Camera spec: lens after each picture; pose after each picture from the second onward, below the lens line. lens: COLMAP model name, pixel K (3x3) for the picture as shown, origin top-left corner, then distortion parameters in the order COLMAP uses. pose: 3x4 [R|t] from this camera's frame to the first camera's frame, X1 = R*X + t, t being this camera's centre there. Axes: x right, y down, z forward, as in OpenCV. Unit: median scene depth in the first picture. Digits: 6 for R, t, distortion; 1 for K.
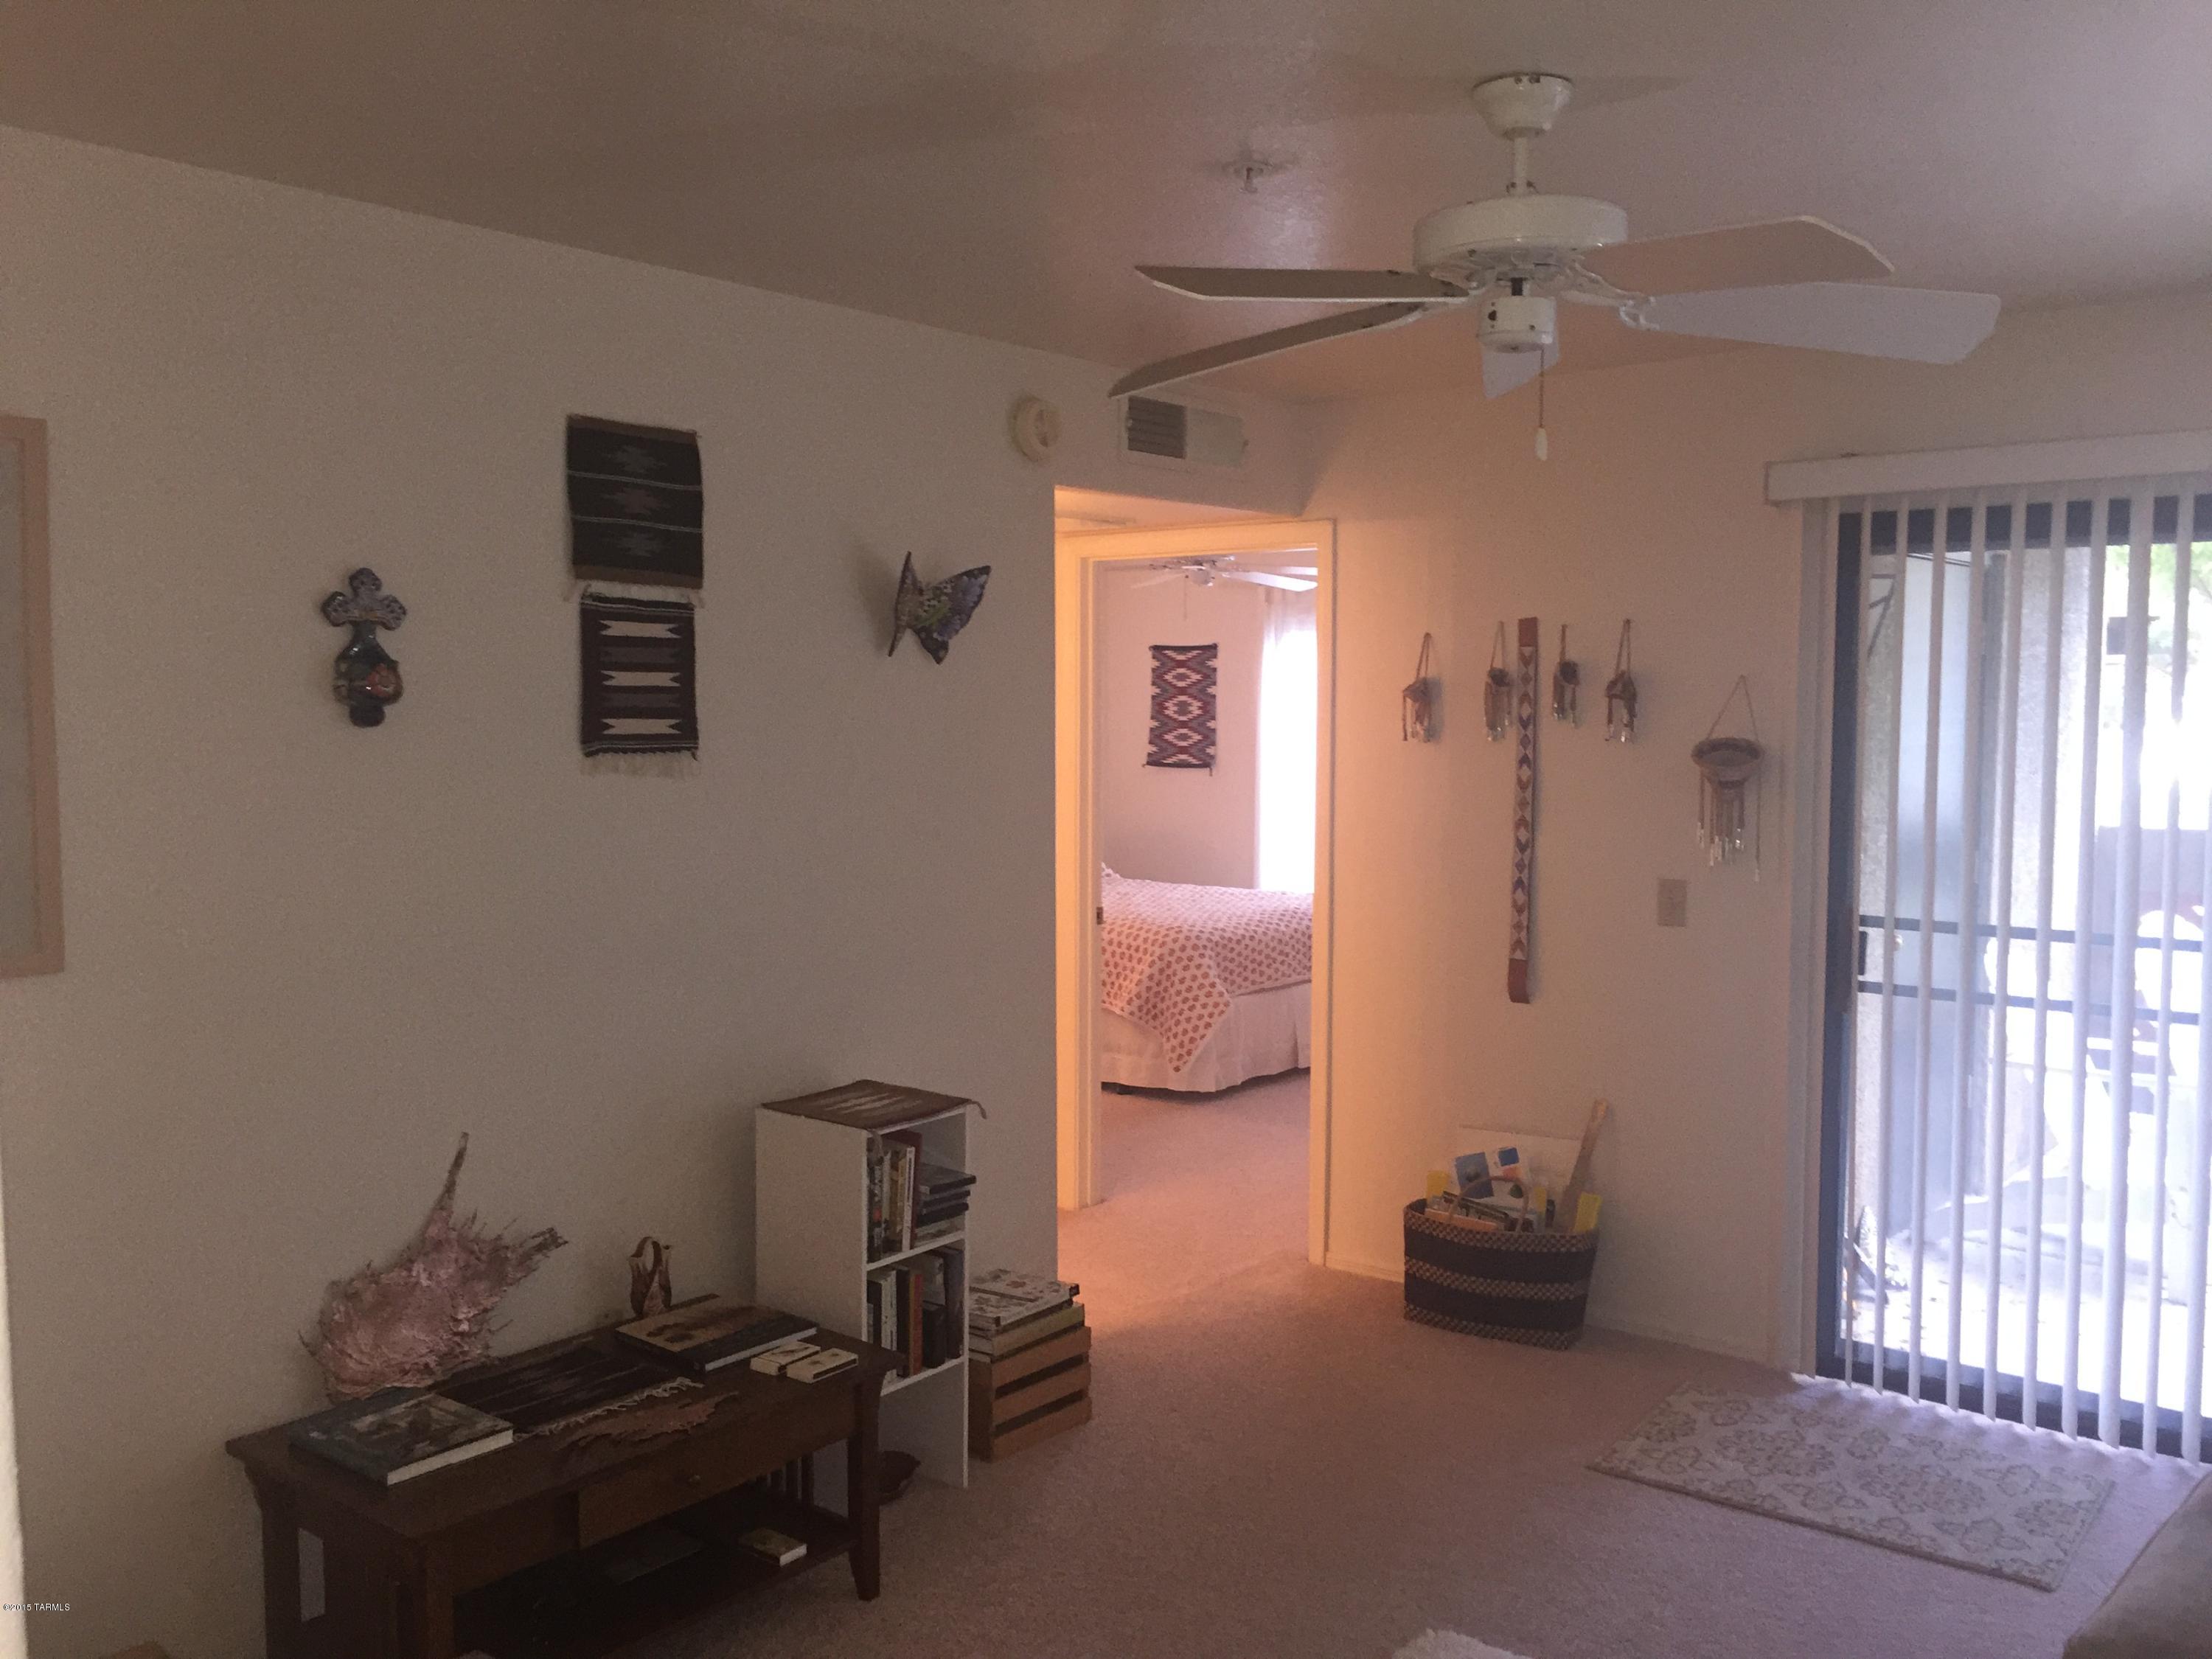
lens RADIAL K [[1916.3, 0, 1106.0], [0, 1916.3, 829.5], [0, 0, 1]] dist [0.074978, -0.091508]
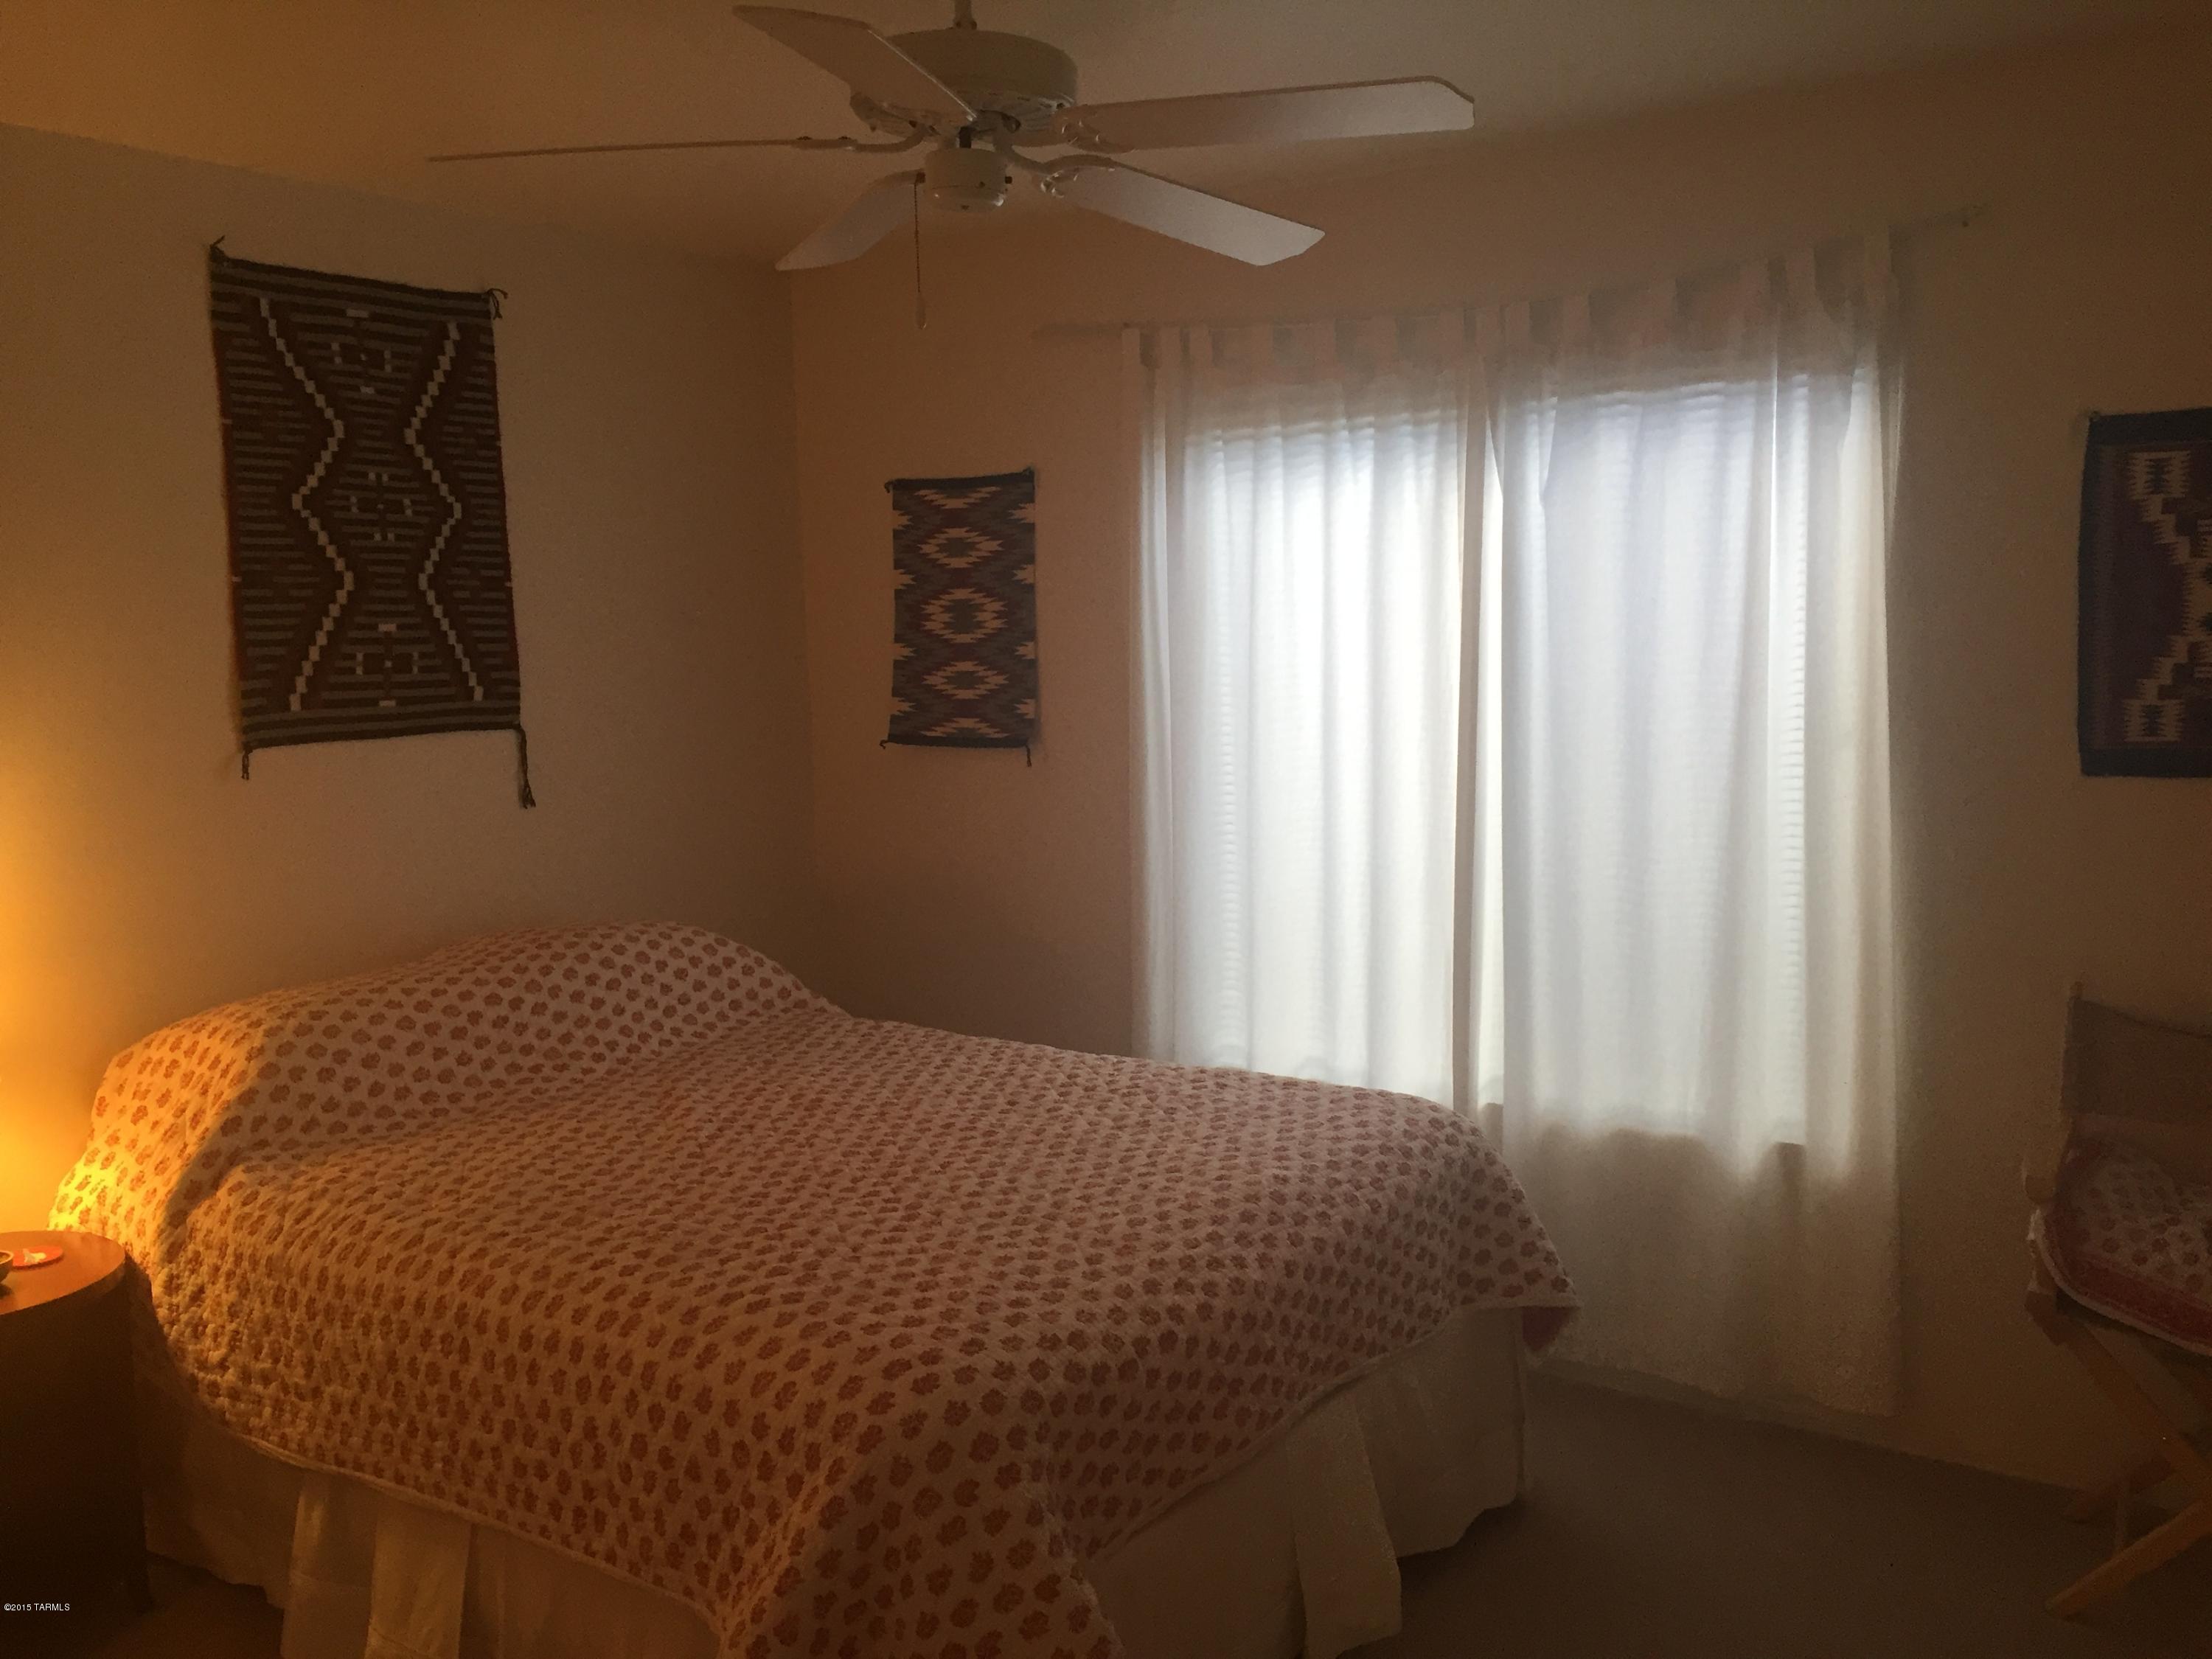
lens RADIAL K [[1861.4, 0, 1105.9], [0, 1861.4, 729.4], [0, 0, 1]] dist [0.076465, 0.005633]
pose [[0.995497, -0.030055, 0.089898, 0.073323], [0.030245, 0.999542, -0.000749, -0.077561], [-0.089835, 0.003465, 0.995951, 1.230713]]
